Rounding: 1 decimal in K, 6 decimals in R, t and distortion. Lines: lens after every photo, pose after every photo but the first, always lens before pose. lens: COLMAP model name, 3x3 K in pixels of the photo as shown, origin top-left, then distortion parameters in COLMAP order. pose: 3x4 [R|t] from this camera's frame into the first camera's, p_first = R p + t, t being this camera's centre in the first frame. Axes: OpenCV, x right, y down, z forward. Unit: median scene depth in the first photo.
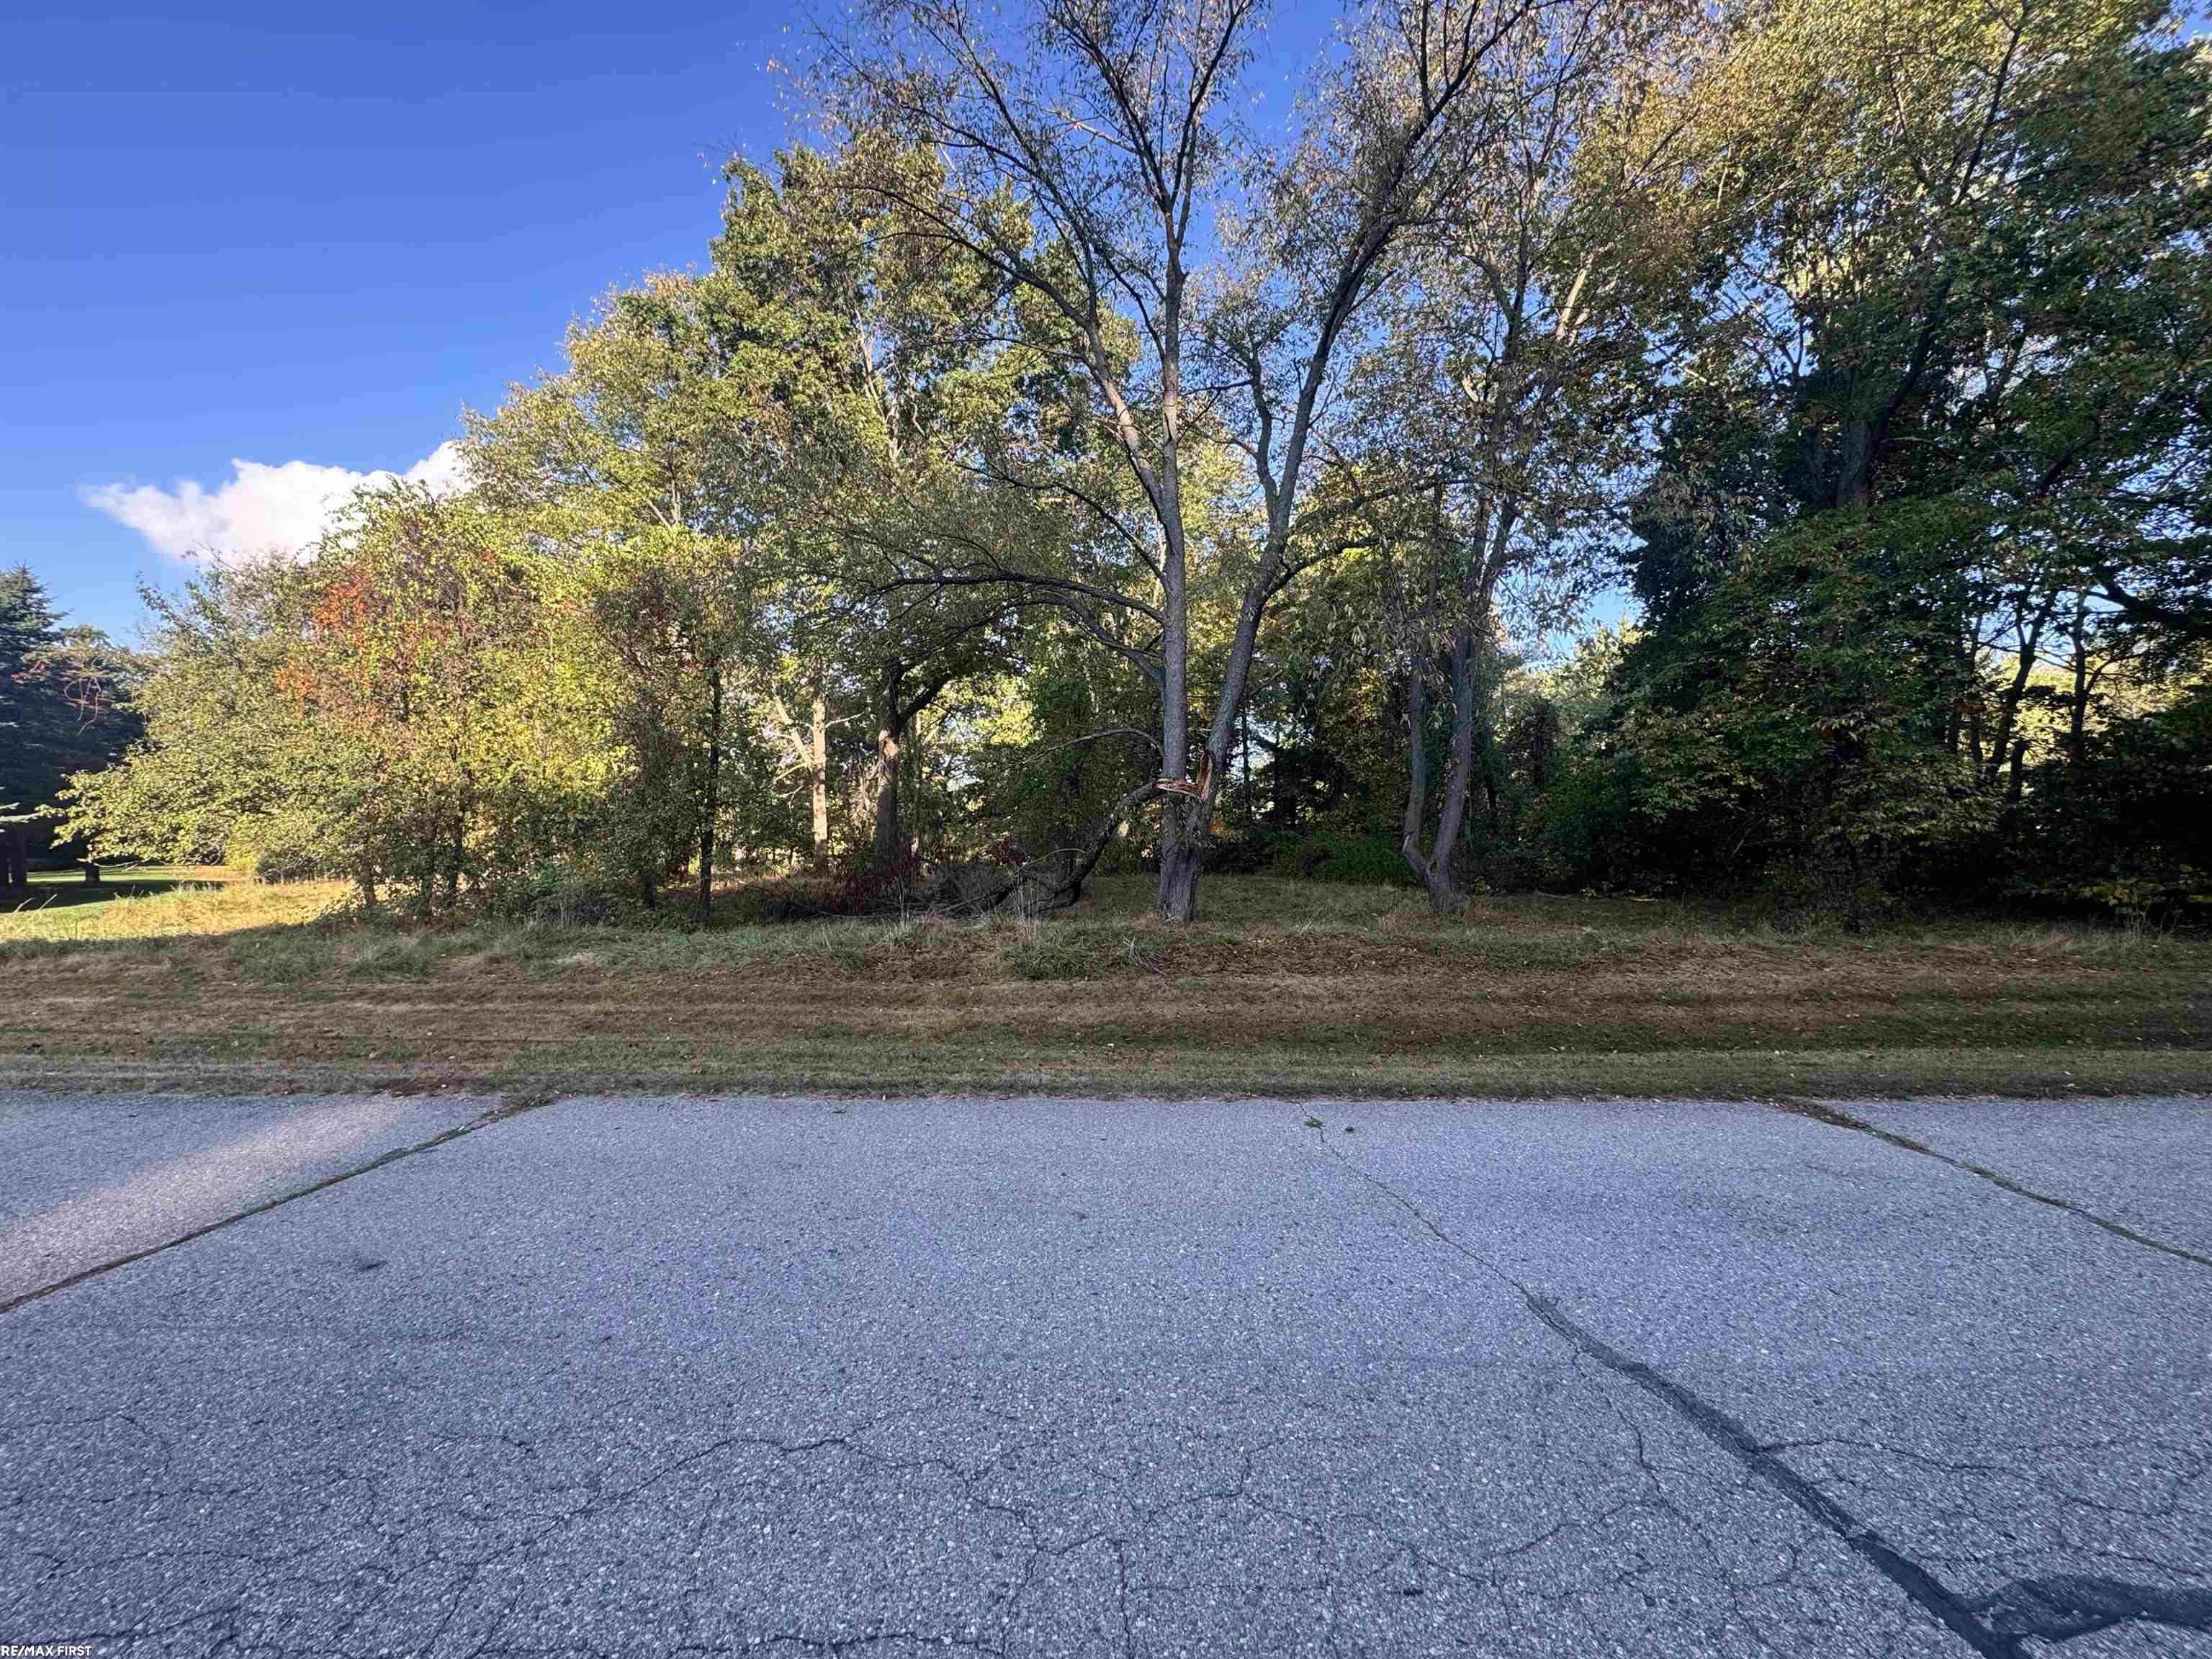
lens RADIAL K [[892.5, 0, 1095.6], [0, 892.5, 828.9], [0, 0, 1]] dist [-0.000928, 0.000061]
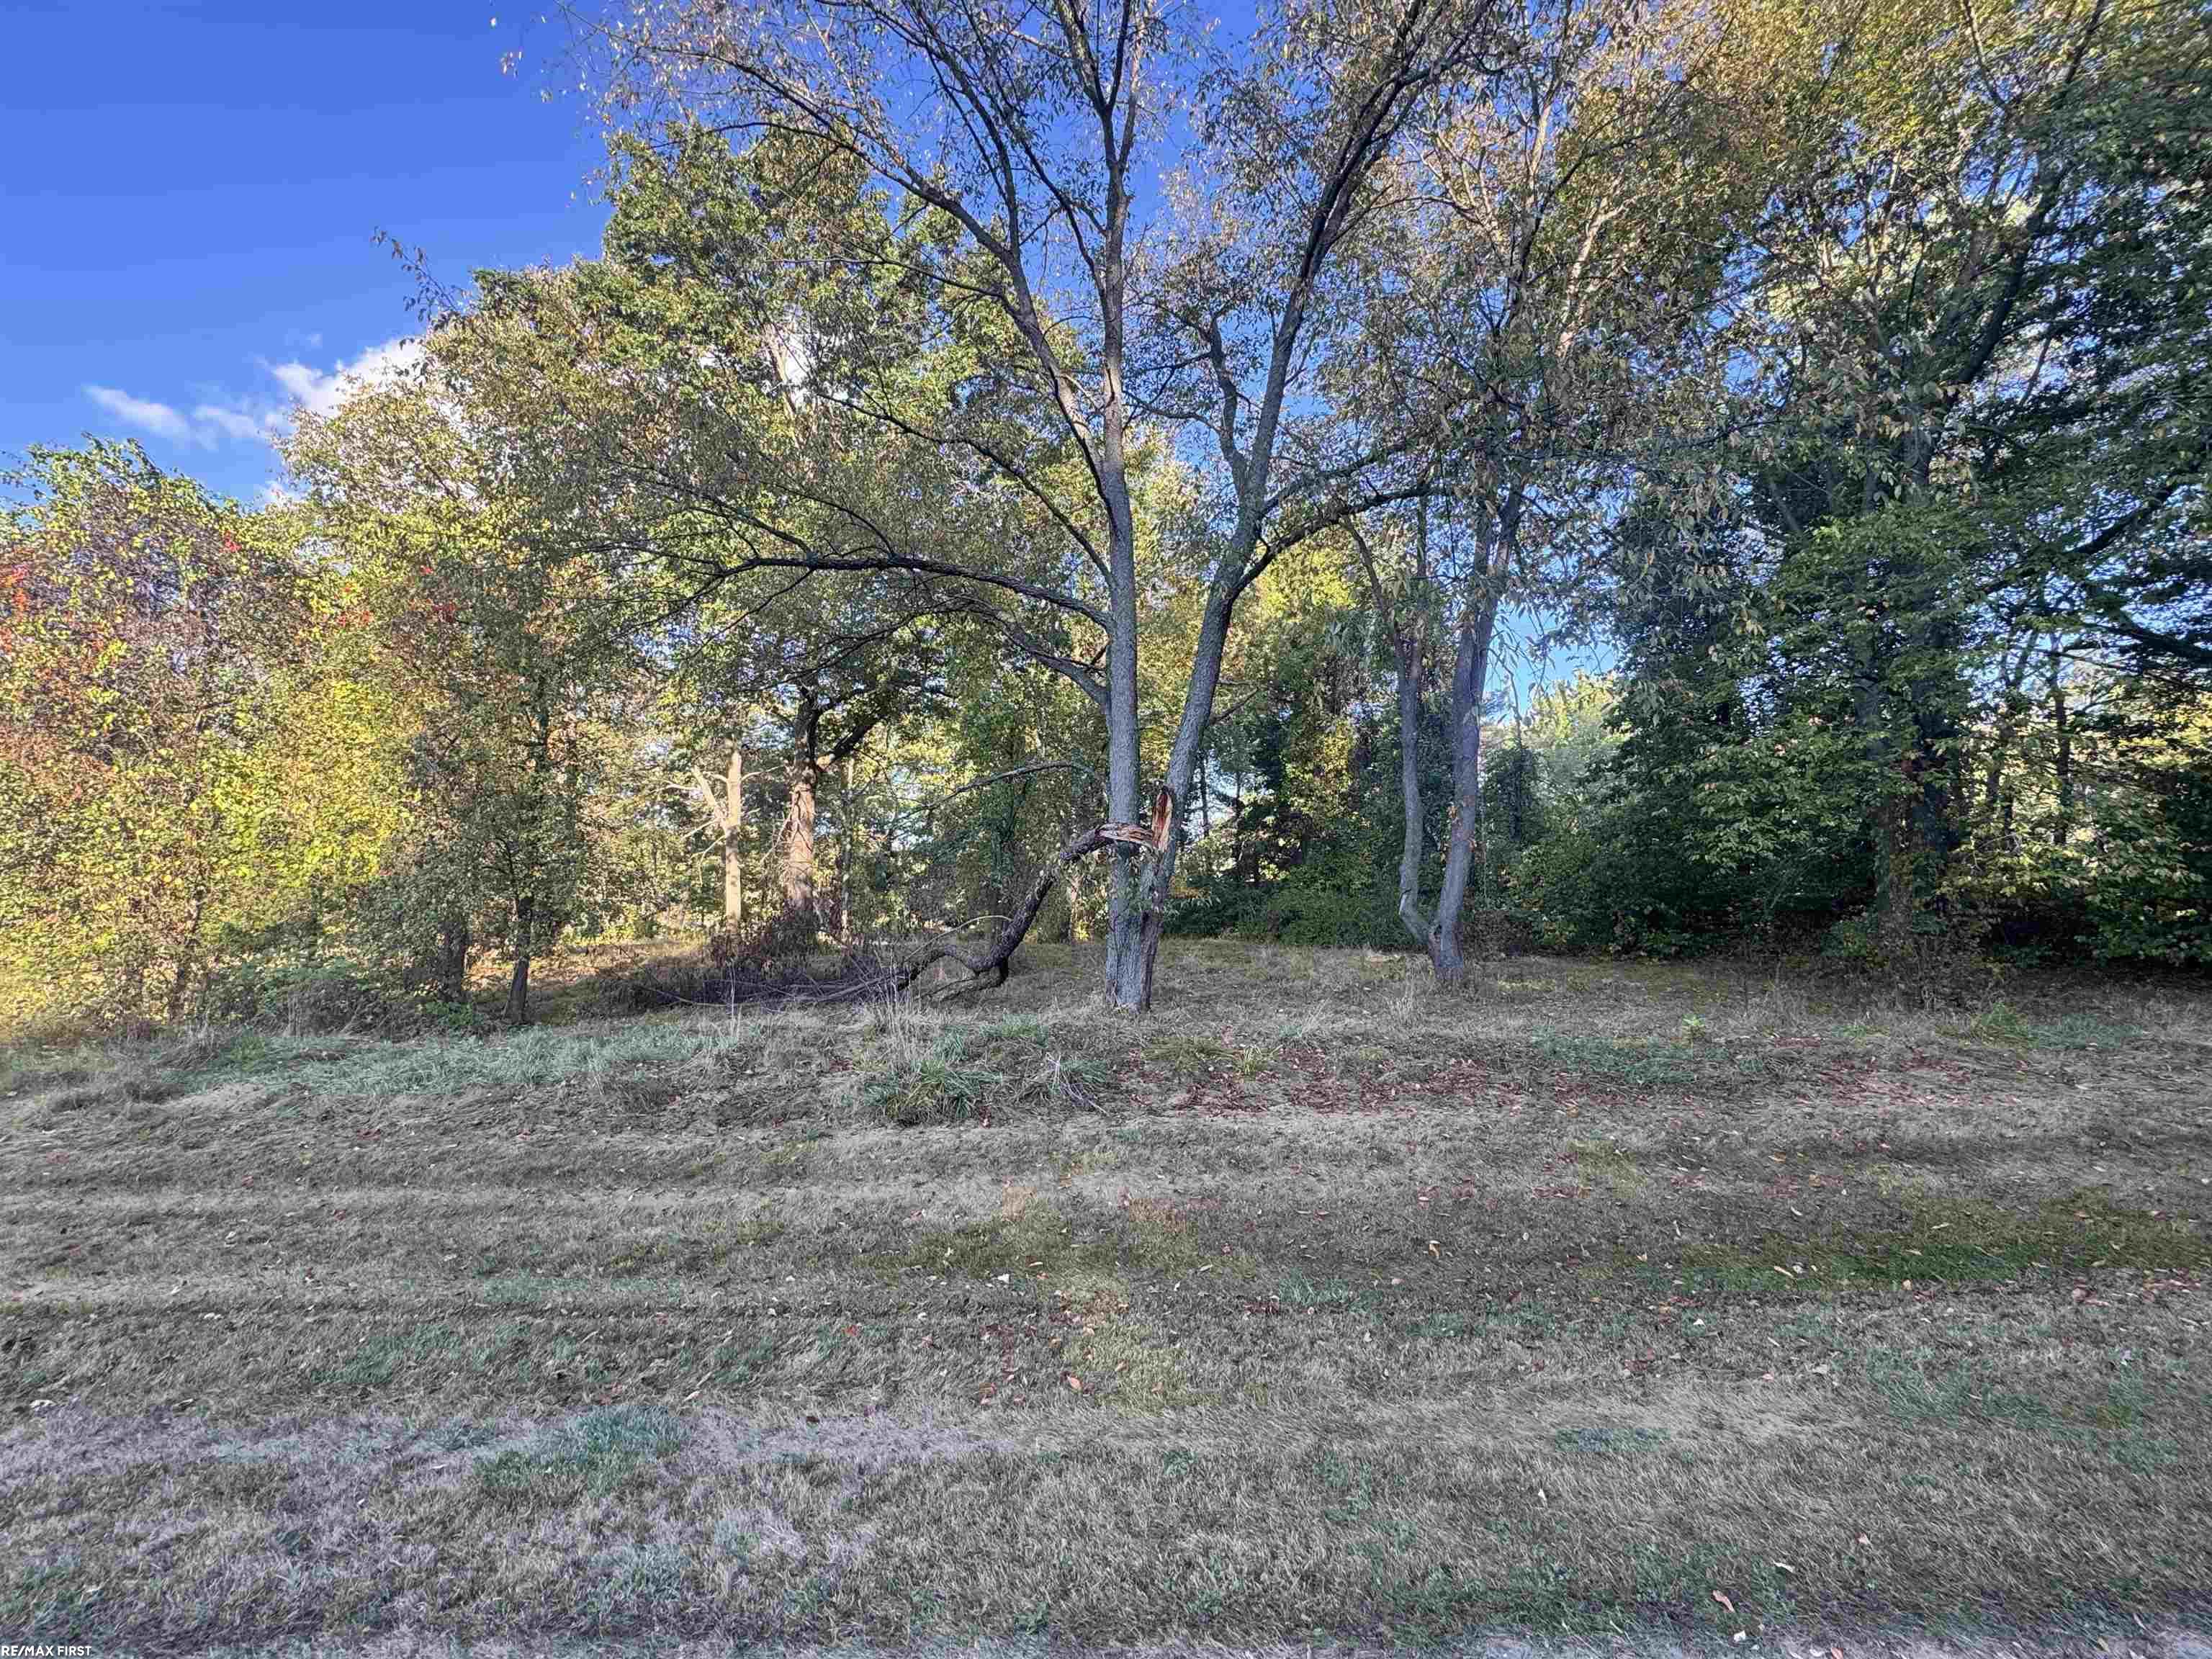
lens RADIAL K [[882.3, 0, 1106.0], [0, 882.3, 829.5], [0, 0, 1]] dist [-0.002629, 0.000527]
pose [[0.998288, -0.006760, 0.058095, 0.025734], [0.010690, 0.997655, -0.067608, 0.000020], [-0.057502, 0.068113, 0.996019, 0.215648]]
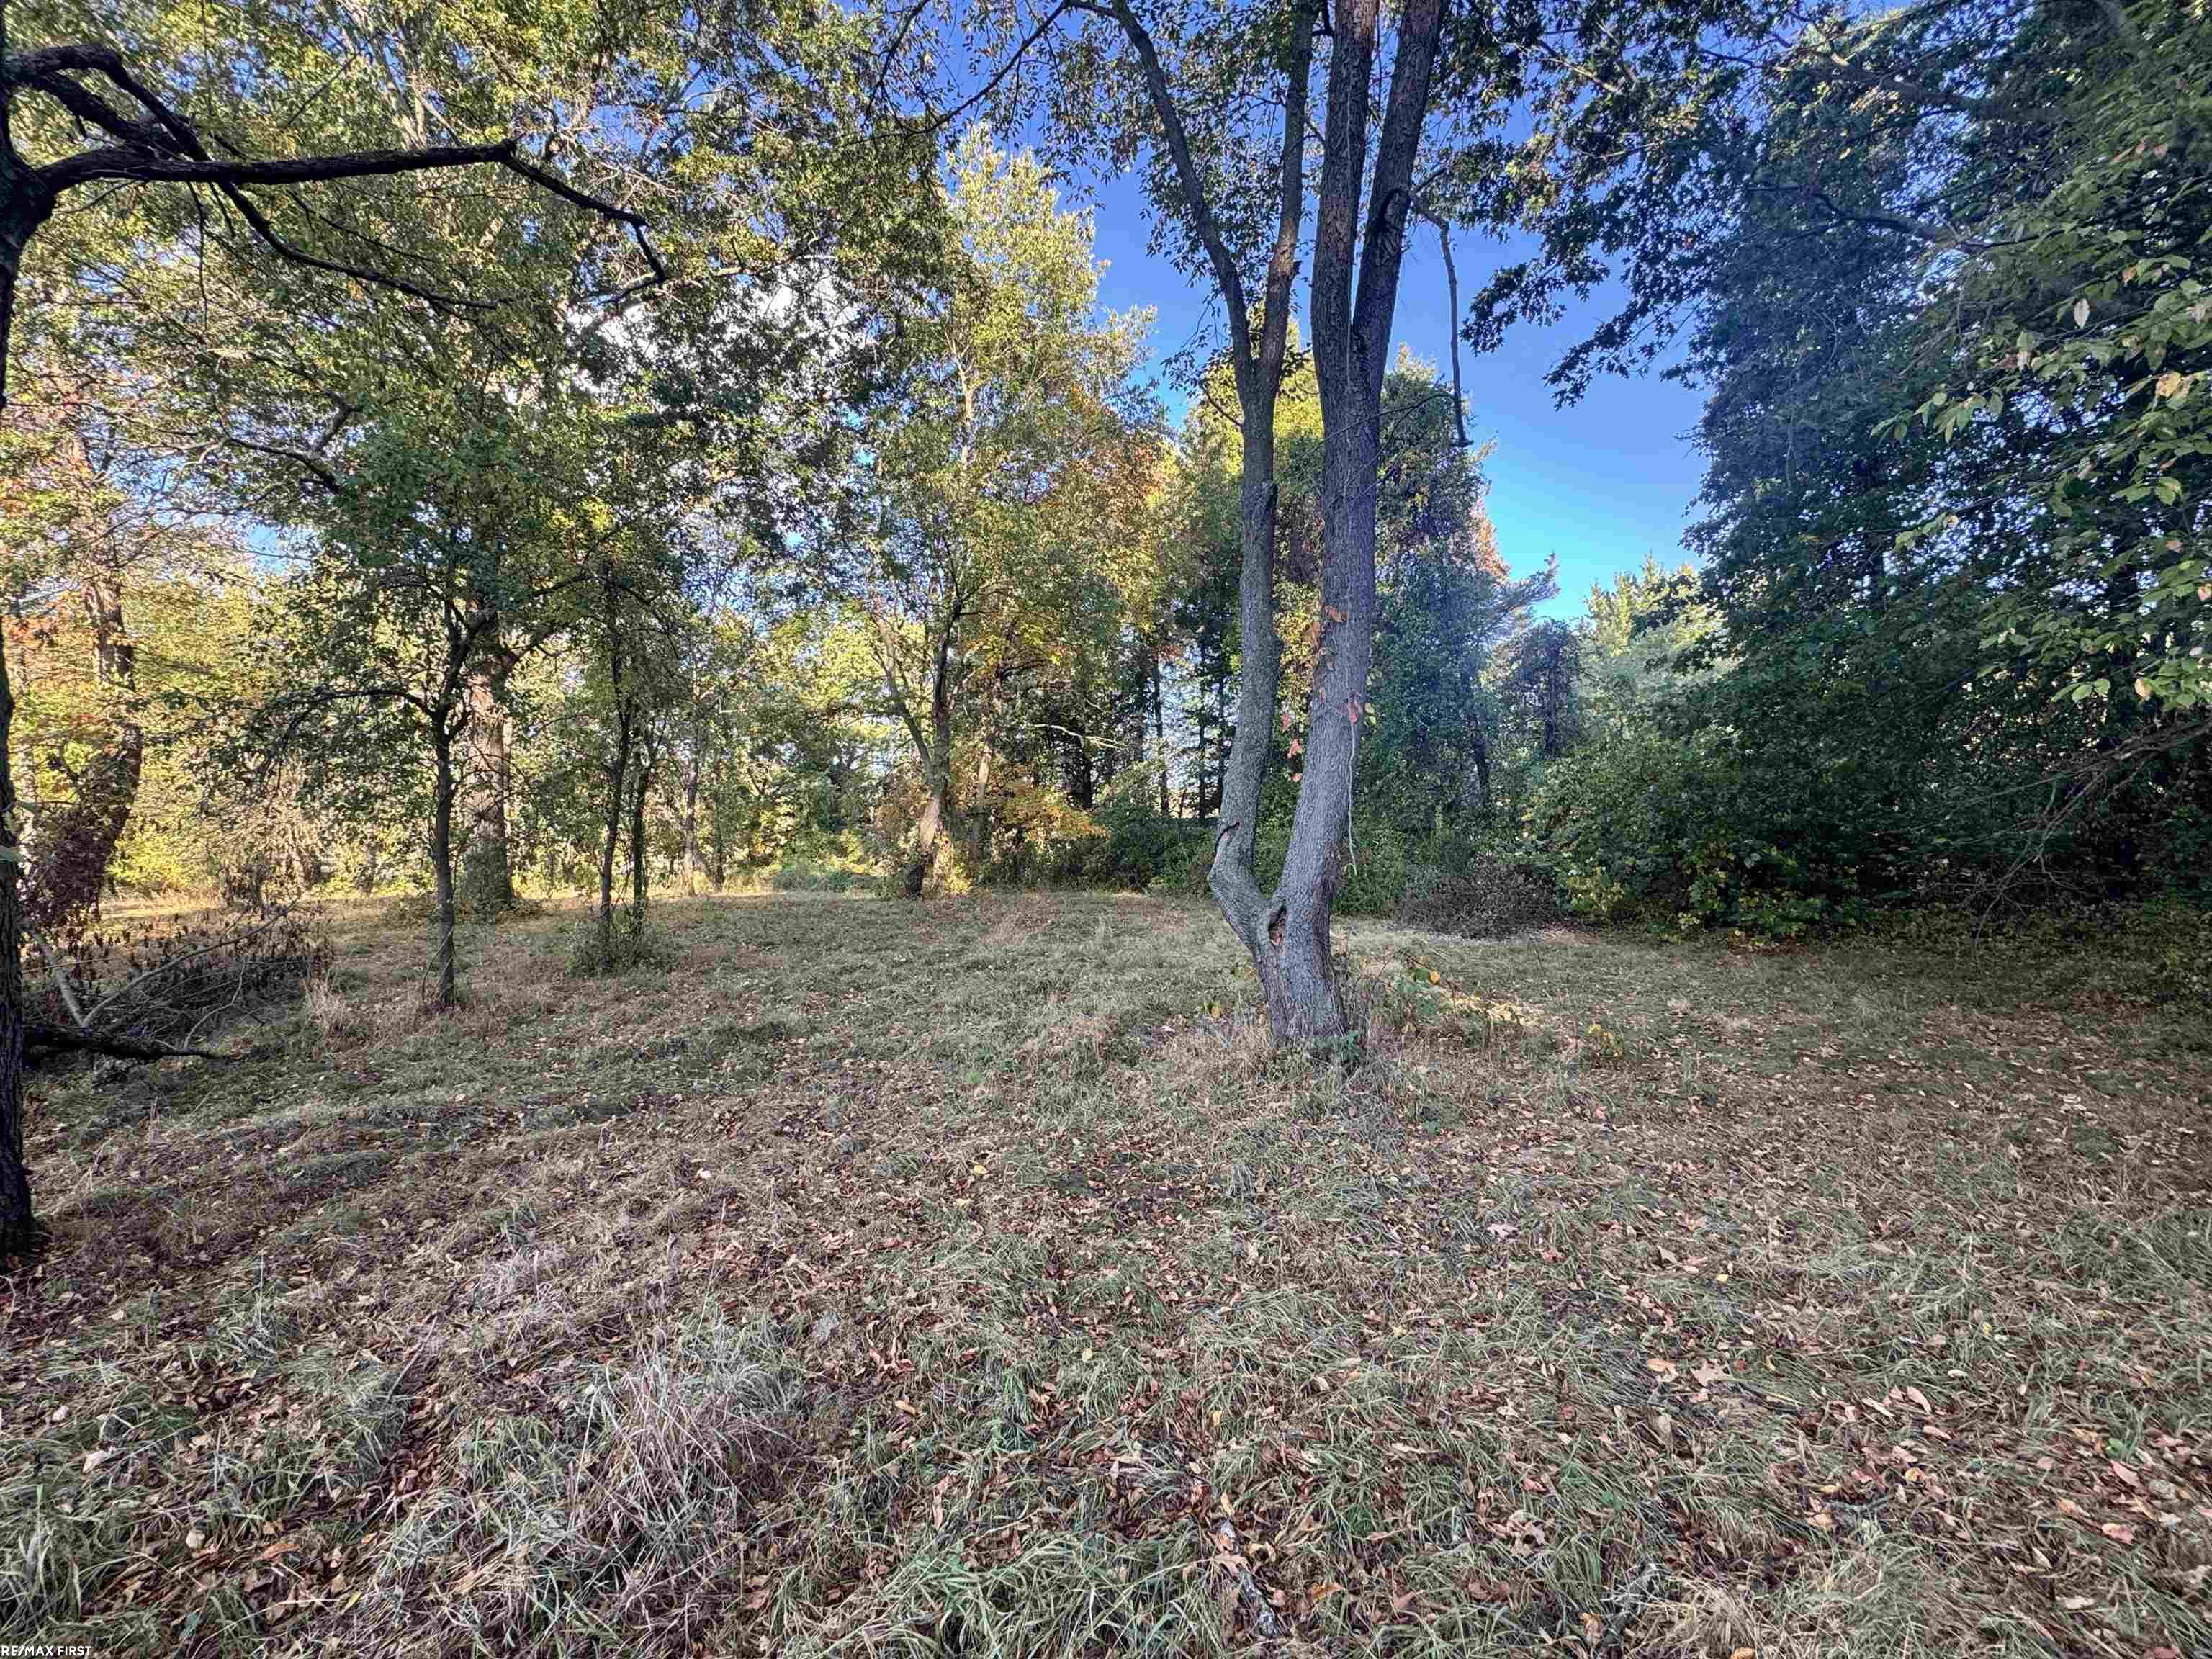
lens RADIAL K [[882.3, 0, 1106.0], [0, 882.3, 829.5], [0, 0, 1]] dist [-0.002629, 0.000527]
pose [[0.999939, -0.010350, 0.003901, 0.326519], [0.010359, 0.999943, -0.002486, 0.009237], [-0.003875, 0.002527, 0.999989, 0.694107]]
